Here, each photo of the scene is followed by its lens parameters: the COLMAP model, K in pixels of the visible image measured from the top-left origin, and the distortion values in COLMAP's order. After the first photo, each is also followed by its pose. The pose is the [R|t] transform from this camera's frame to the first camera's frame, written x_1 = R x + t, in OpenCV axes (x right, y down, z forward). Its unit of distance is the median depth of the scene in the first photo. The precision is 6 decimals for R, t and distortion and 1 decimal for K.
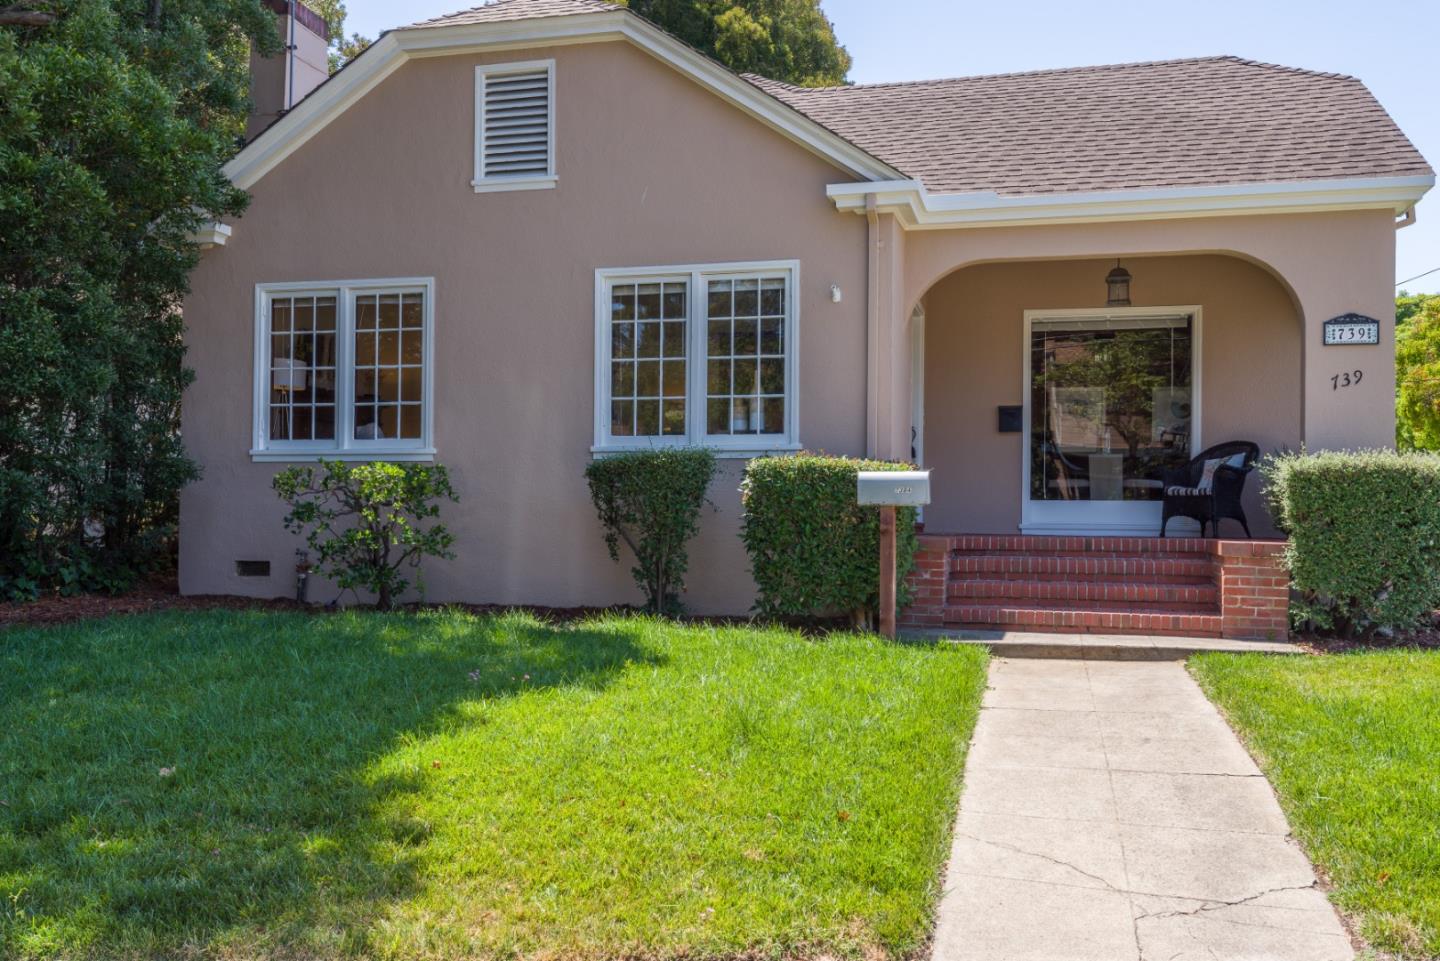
lens RADIAL K [[1291.5, 0, 720.2], [0, 1291.5, 504.7], [0, 0, 1]] dist [0.040142, -0.004348]
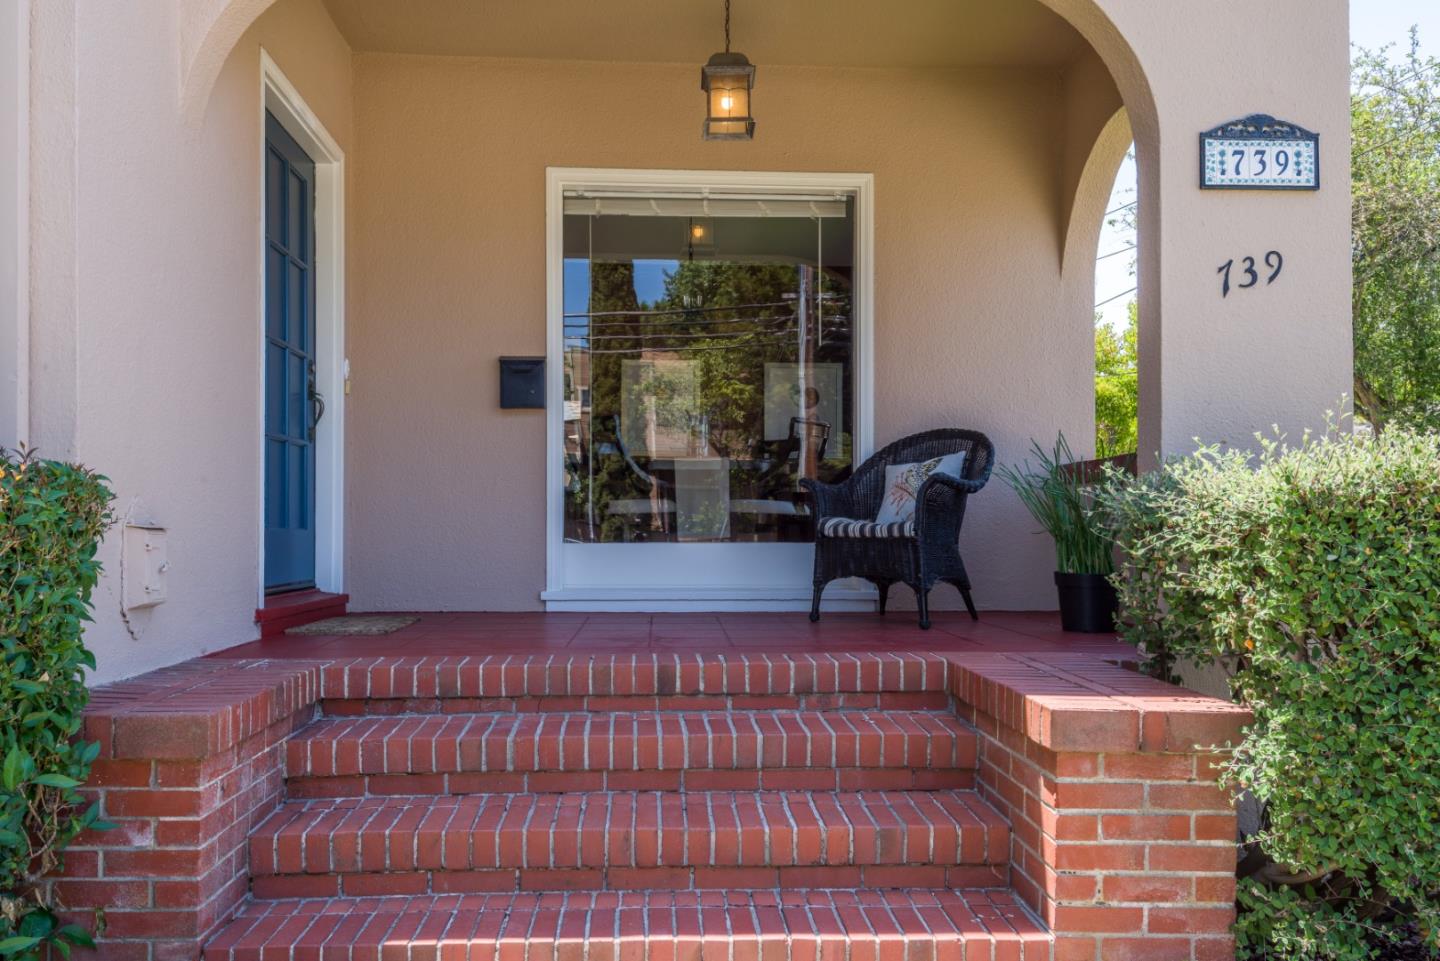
lens RADIAL K [[1291.5, 0, 718.7], [0, 1291.5, 481.2], [0, 0, 1]] dist [0.040142, -0.004348]
pose [[0.953681, 0.001471, 0.300815, 0.189324], [0.006832, 0.999624, -0.026549, -0.018375], [-0.300741, 0.027375, 0.953313, 0.647763]]
